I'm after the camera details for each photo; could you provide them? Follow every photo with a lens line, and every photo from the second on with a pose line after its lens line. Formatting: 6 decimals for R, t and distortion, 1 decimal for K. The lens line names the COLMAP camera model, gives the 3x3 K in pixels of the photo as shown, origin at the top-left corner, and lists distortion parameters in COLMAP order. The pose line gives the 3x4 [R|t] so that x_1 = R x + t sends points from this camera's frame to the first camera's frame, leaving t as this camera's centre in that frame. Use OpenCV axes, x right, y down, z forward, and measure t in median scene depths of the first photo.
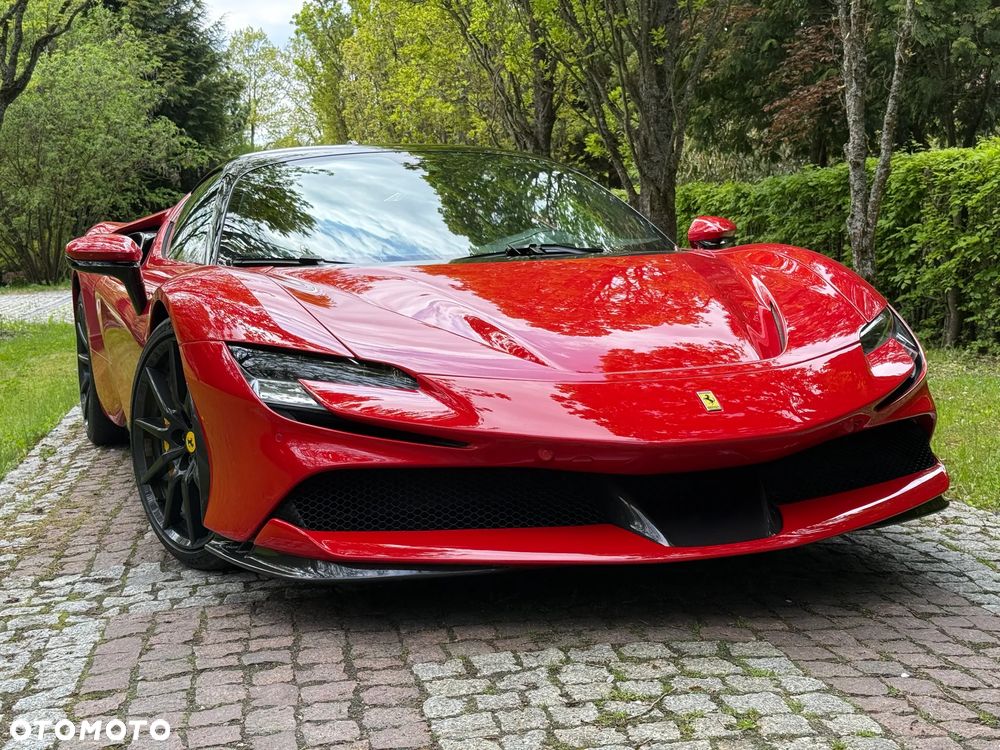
lens RADIAL K [[1399.5, 0, 500.0], [0, 1399.5, 375.0], [0, 0, 1]] dist [0.157034, -0.095911]
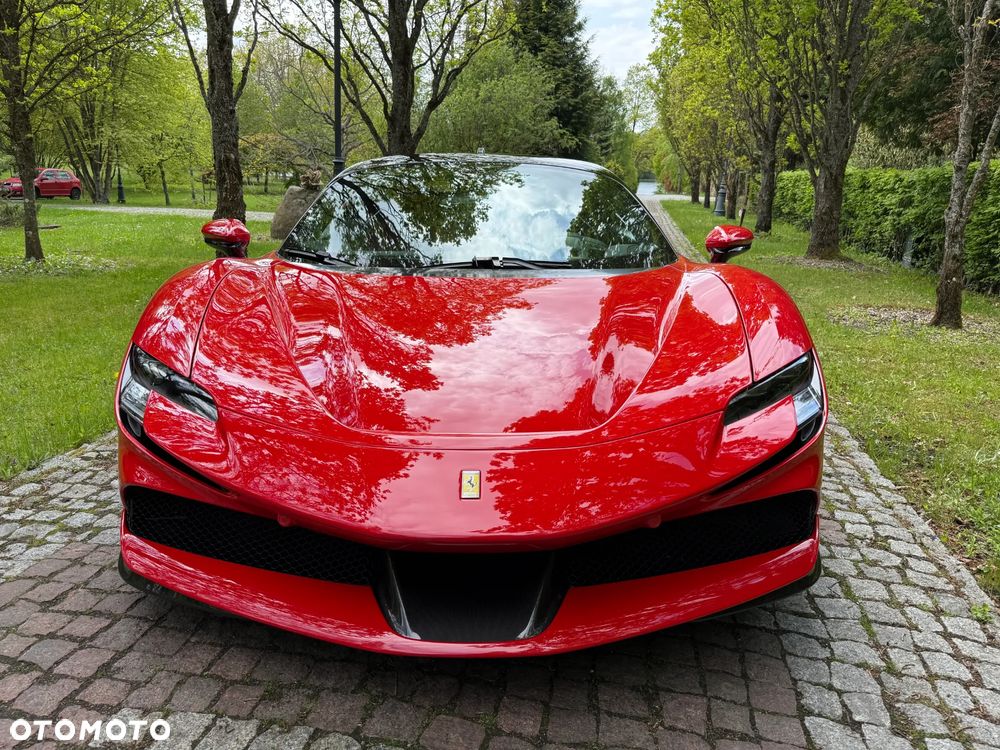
lens RADIAL K [[753.5, 0, 500.0], [0, 753.5, 375.0], [0, 0, 1]] dist [-0.000913, -0.007344]
pose [[0.939133, 0.125277, -0.319899, 0.058714], [-0.075410, 0.983605, 0.163810, -0.025340], [0.335176, -0.129716, 0.933183, 0.109482]]
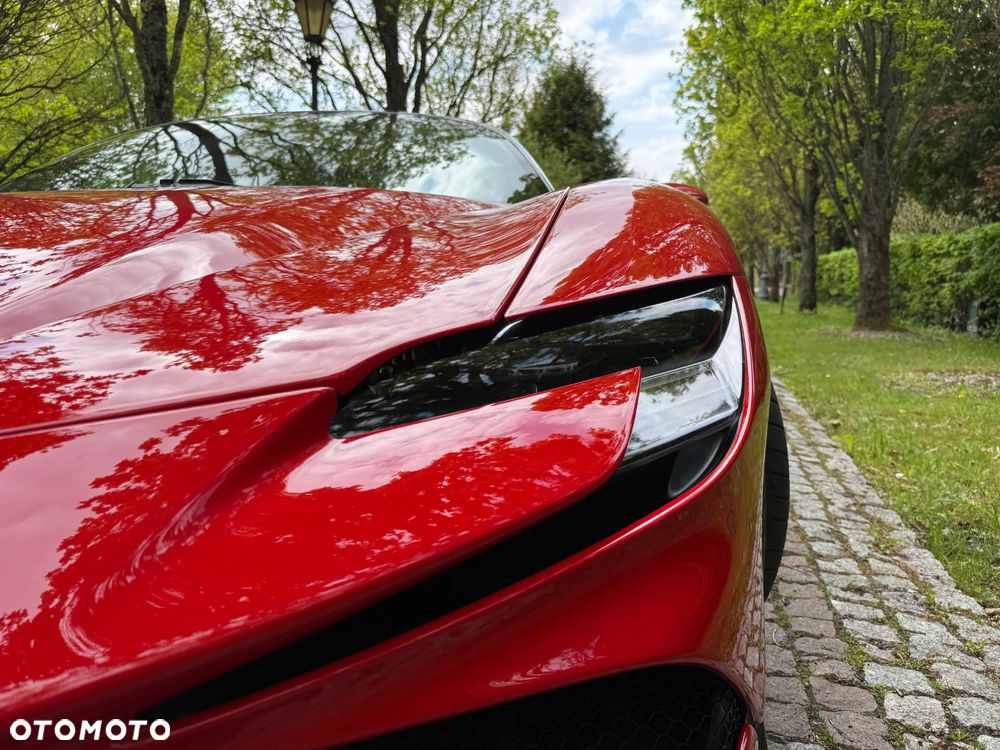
lens RADIAL K [[753.5, 0, 500.0], [0, 753.5, 375.0], [0, 0, 1]] dist [-0.000913, -0.007344]
pose [[0.914857, 0.051126, -0.400528, 0.072652], [-0.041728, 0.998611, 0.032159, -0.008689], [0.401616, -0.012708, 0.915720, 0.187778]]
